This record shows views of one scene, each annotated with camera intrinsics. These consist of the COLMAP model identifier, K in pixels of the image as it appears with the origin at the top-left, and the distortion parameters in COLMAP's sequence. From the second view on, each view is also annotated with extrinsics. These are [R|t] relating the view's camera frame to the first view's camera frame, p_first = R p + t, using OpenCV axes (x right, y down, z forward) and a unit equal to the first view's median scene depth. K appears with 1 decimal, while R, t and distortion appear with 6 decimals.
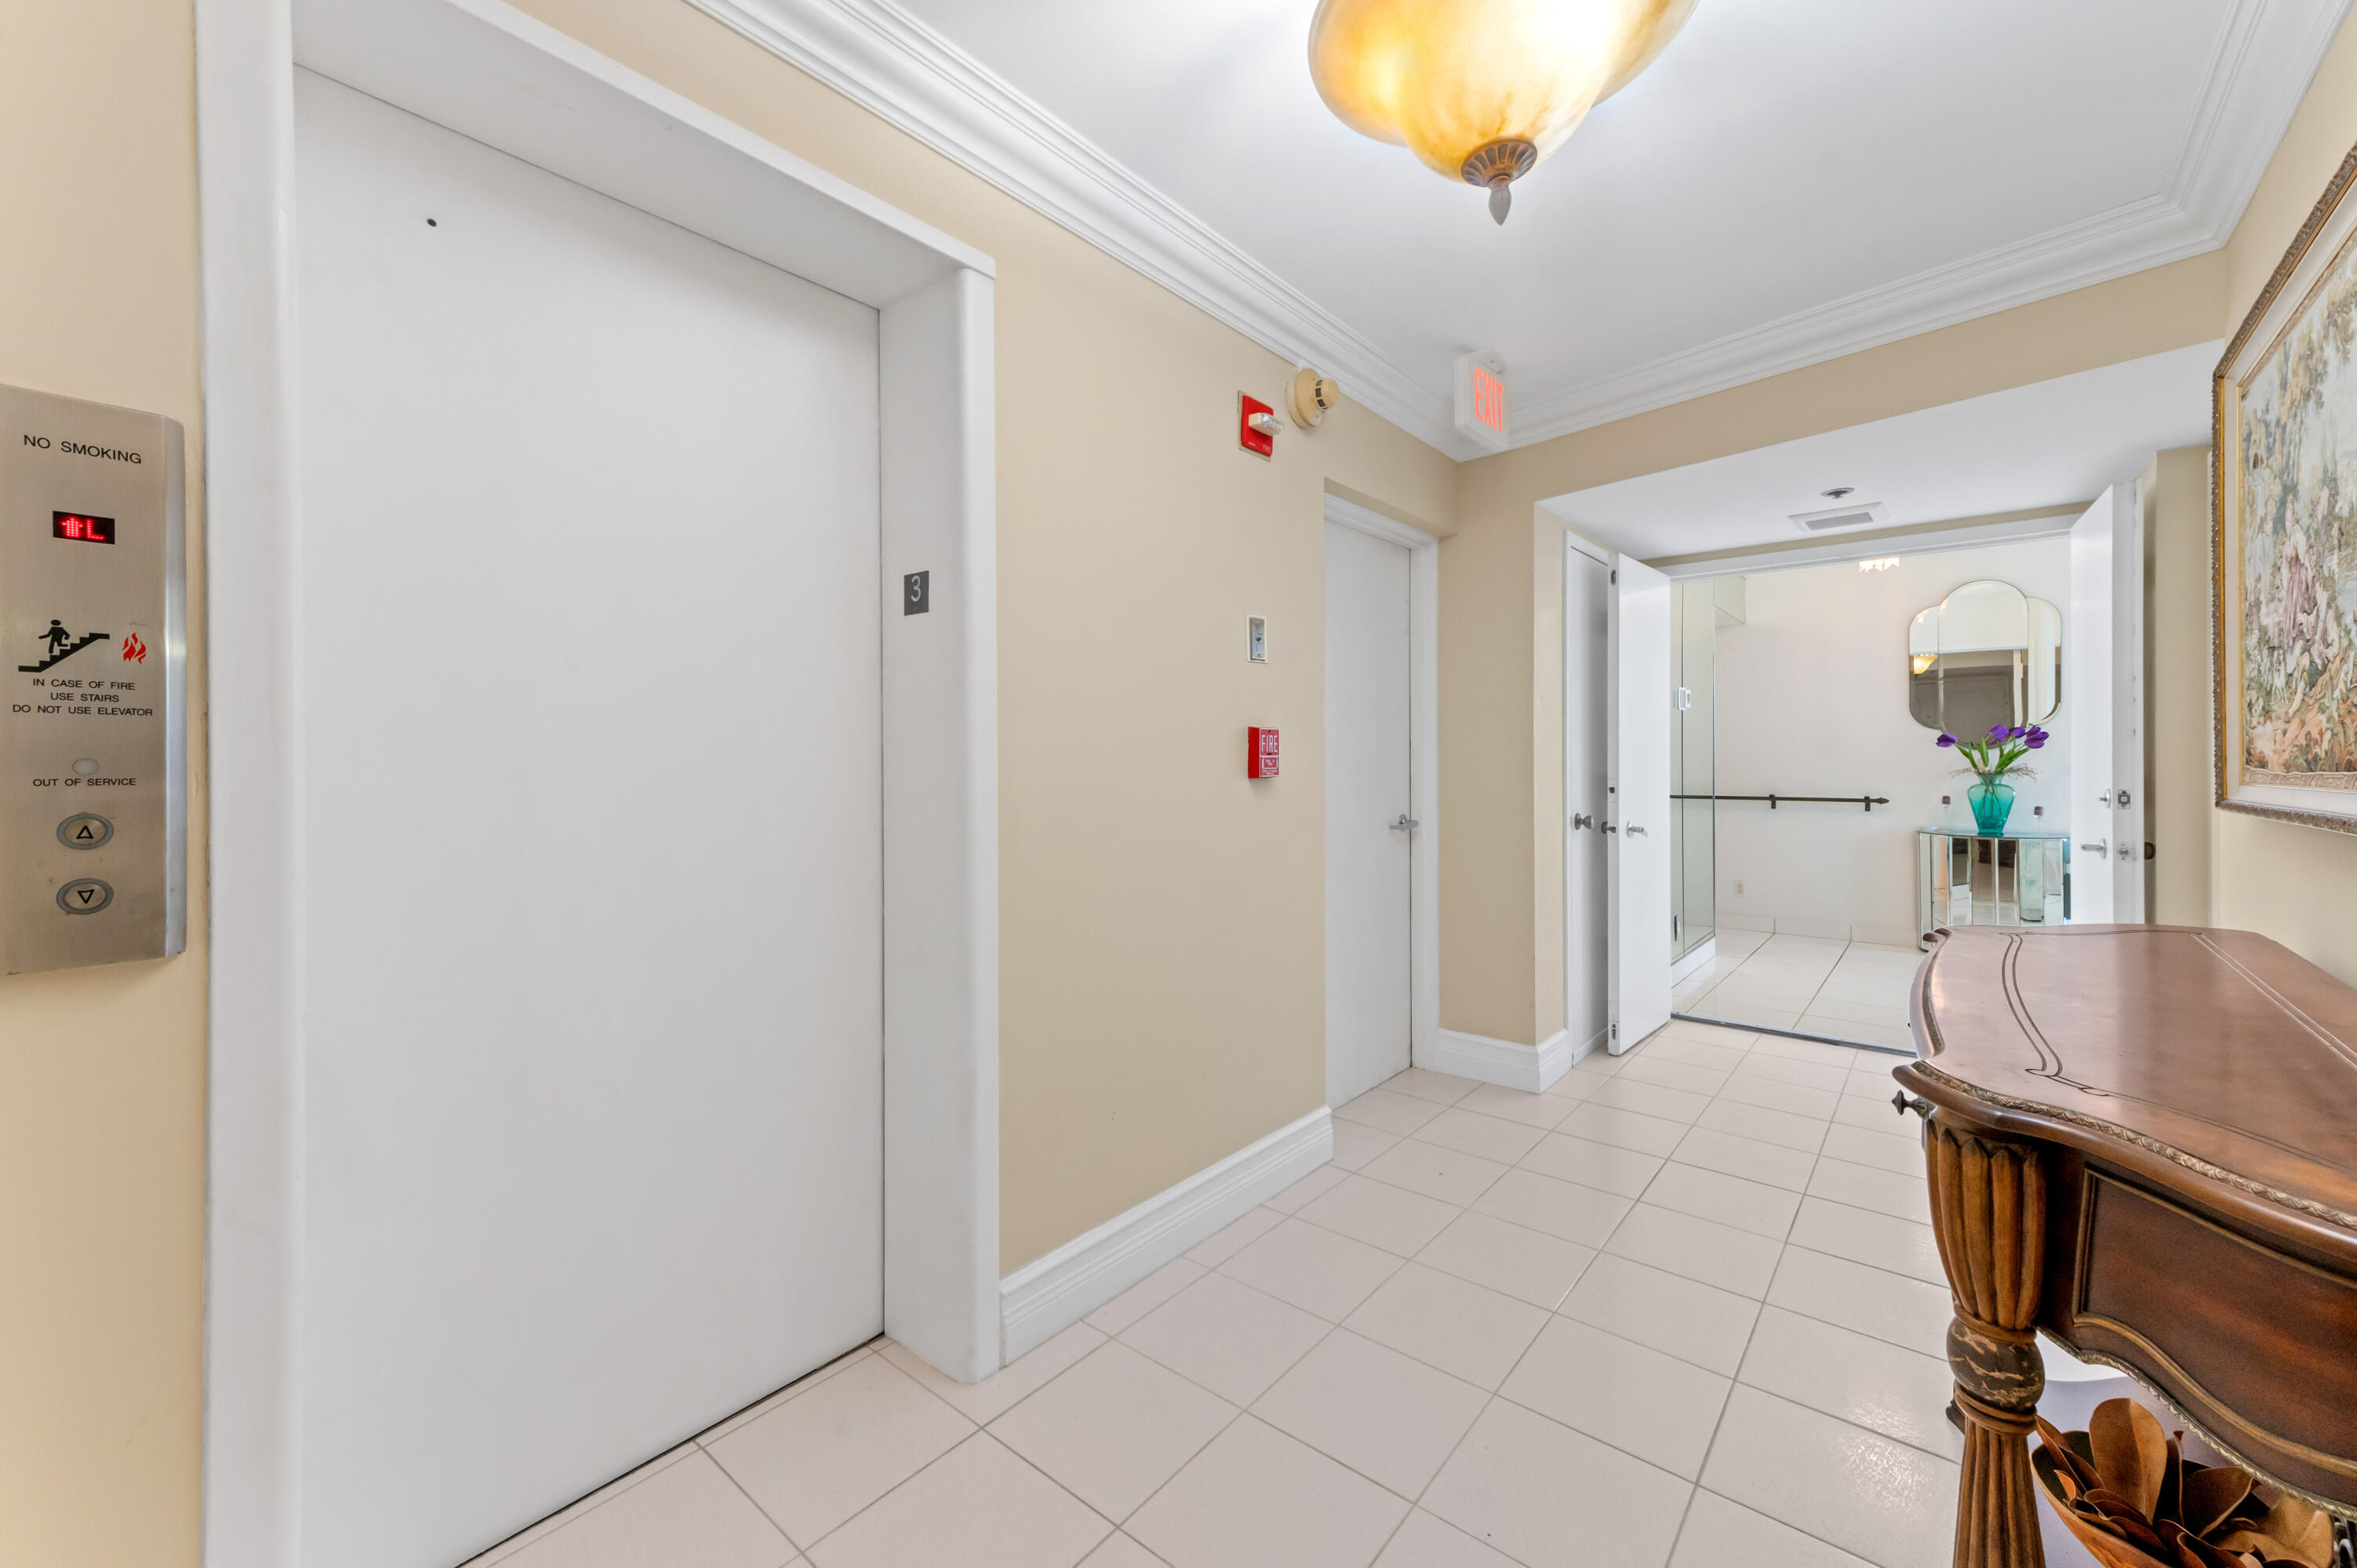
lens RADIAL K [[953.3, 0, 1170.4], [0, 953.3, 754.5], [0, 0, 1]] dist [0.010040, -0.000178]
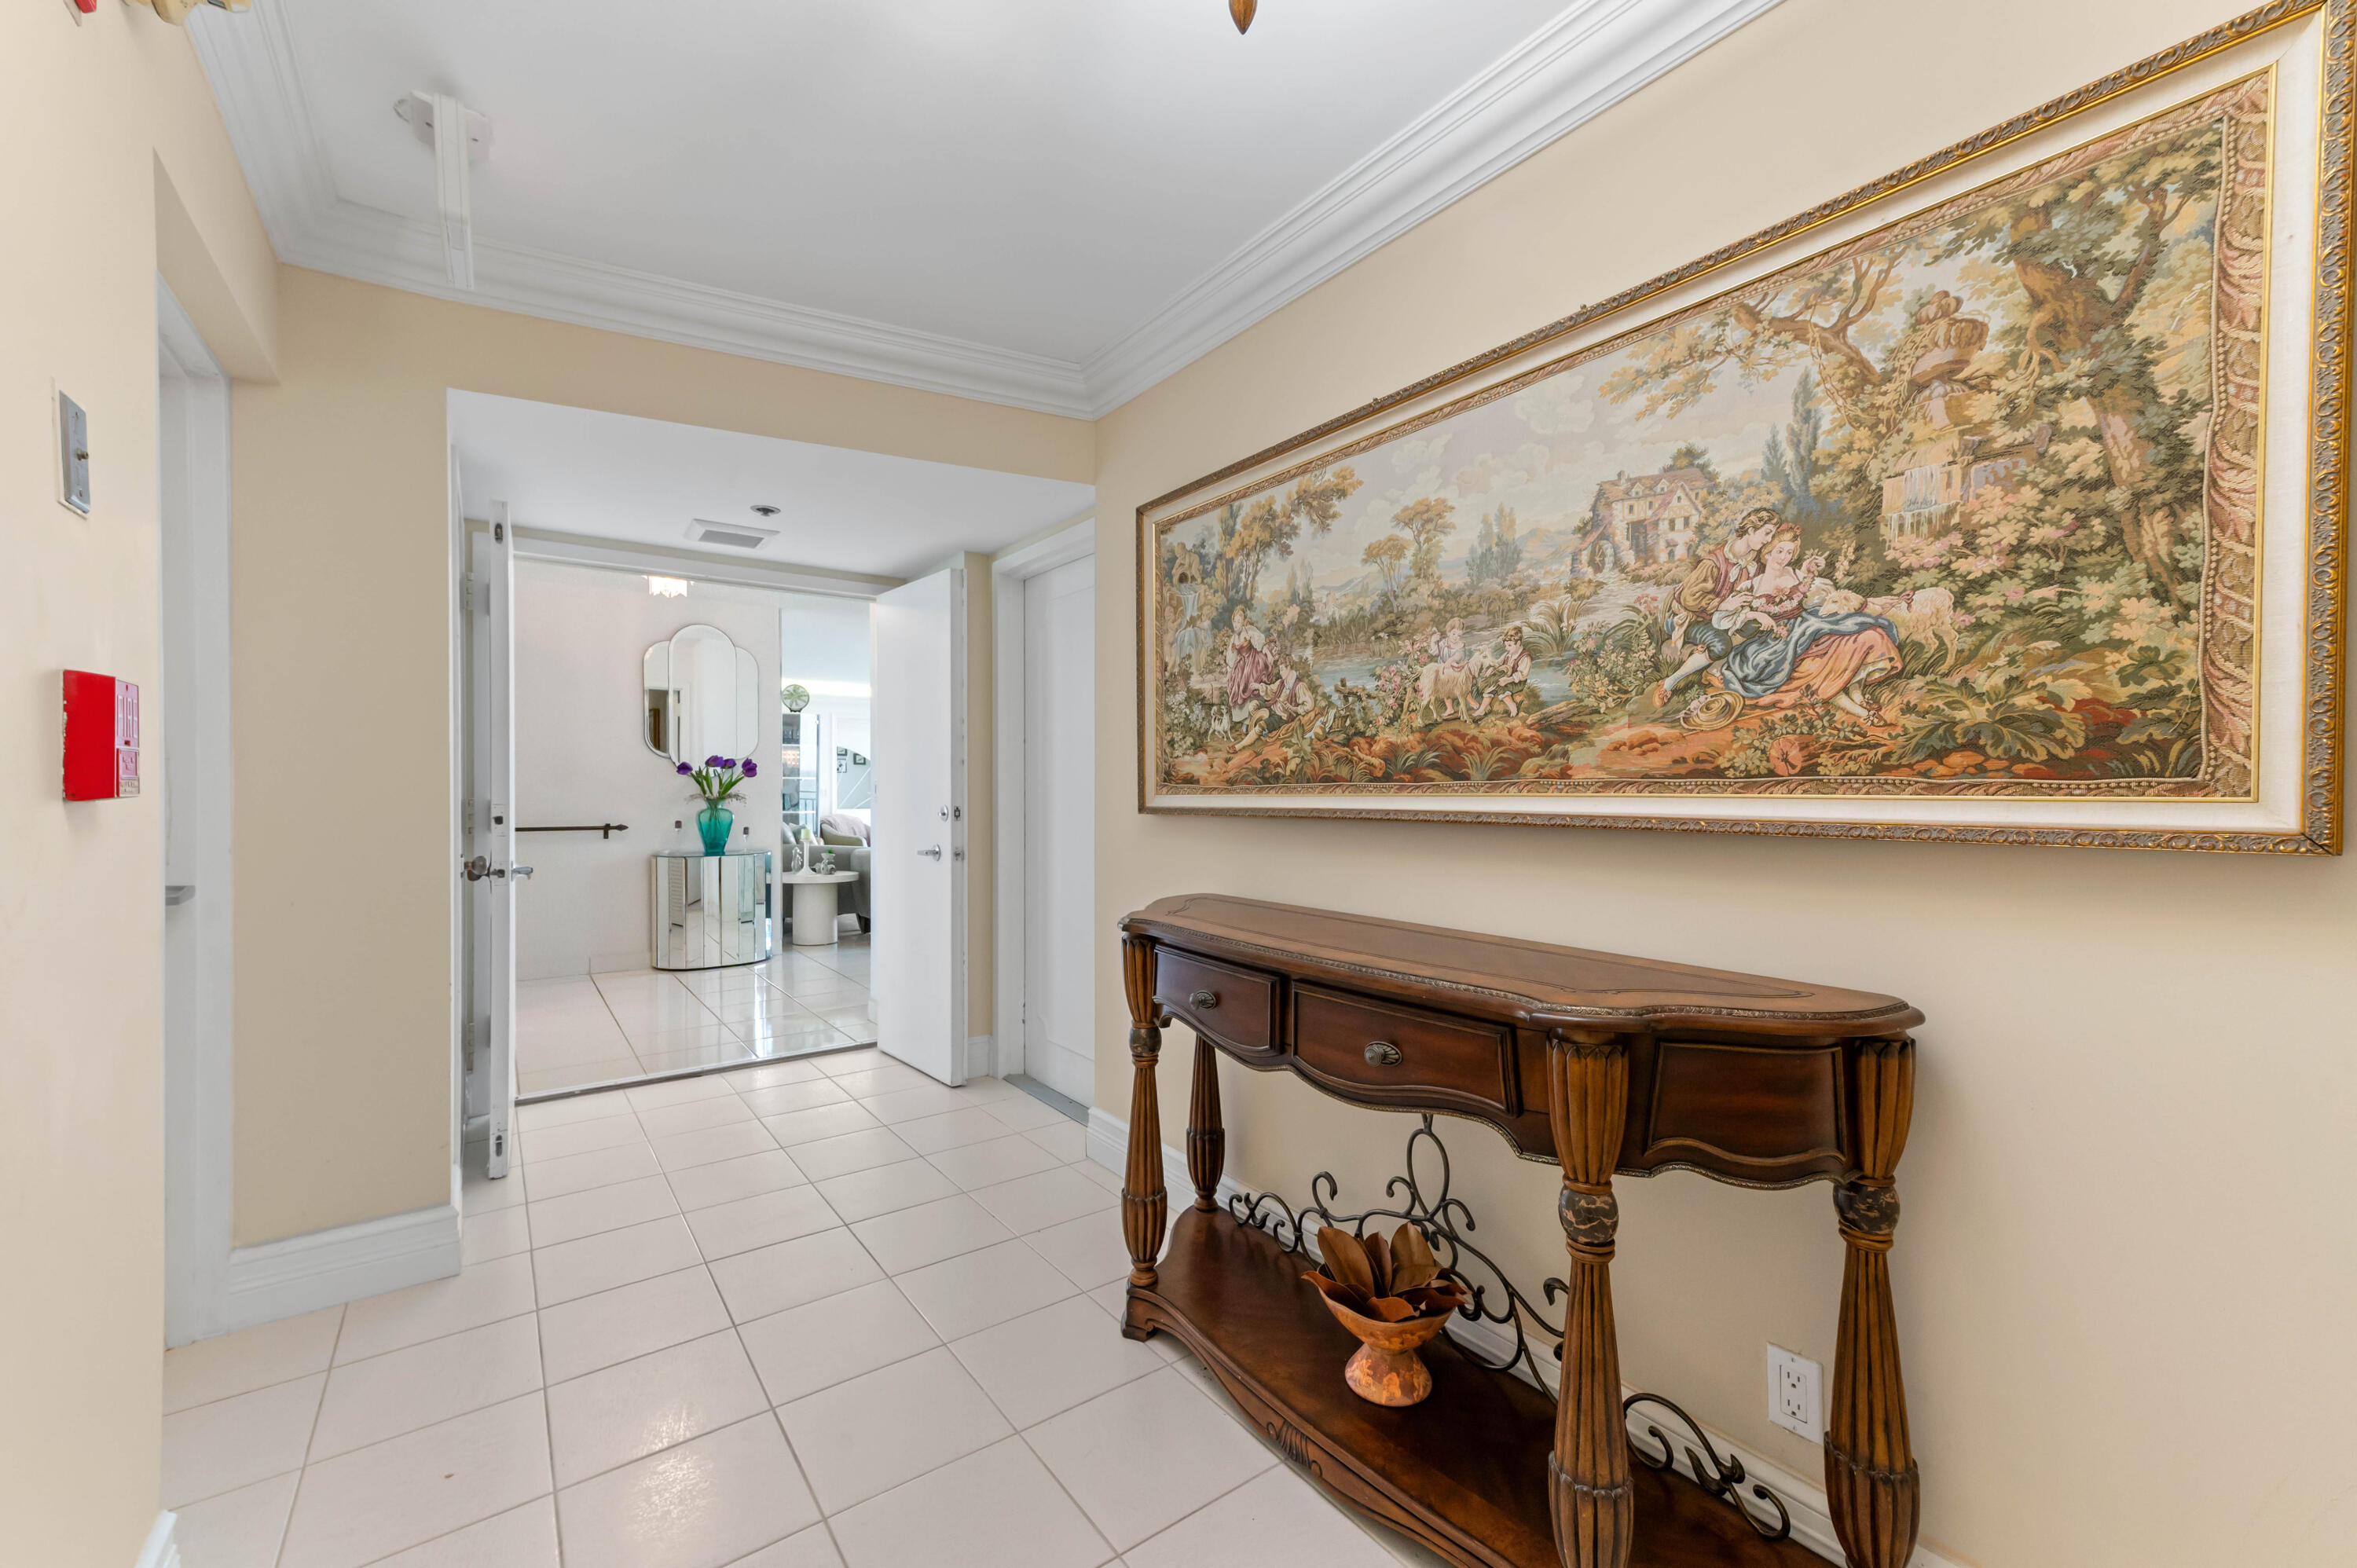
lens RADIAL K [[936.6, 0, 1216.4], [0, 936.6, 794.9], [0, 0, 1]] dist [-0.000704, -0.000079]
pose [[0.216694, -0.001033, 0.976239, -0.165837], [-0.006755, 0.999974, 0.002558, 0.016009], [-0.976216, -0.007149, 0.216682, 0.385956]]
